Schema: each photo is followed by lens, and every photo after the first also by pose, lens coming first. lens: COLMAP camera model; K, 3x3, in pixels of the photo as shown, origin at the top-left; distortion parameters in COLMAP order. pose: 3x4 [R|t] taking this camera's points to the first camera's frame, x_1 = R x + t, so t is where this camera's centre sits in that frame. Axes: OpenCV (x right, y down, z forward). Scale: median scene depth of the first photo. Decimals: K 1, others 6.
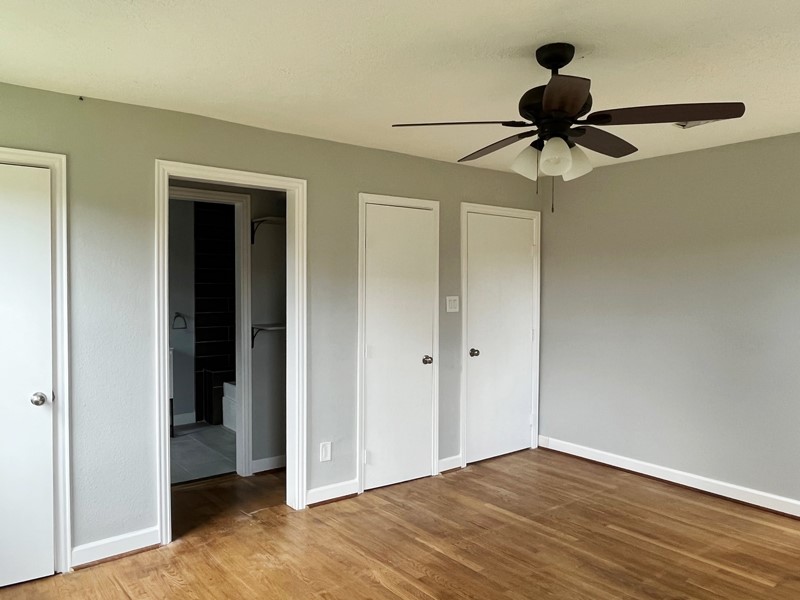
lens RADIAL K [[601.5, 0, 387.5], [0, 601.5, 297.4], [0, 0, 1]] dist [-0.001345, -0.009049]
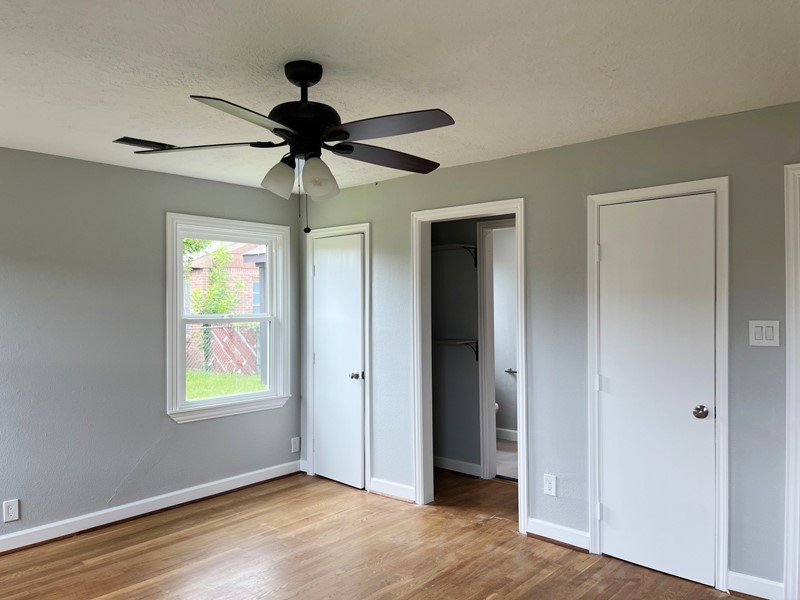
lens RADIAL K [[603.3, 0, 400.0], [0, 603.3, 300.0], [0, 0, 1]] dist [0.075618, -0.116722]
pose [[0.177773, -0.013136, -0.983984, 0.811361], [-0.017756, 0.999705, -0.016554, -0.007381], [0.983911, 0.020415, 0.177487, 0.629495]]
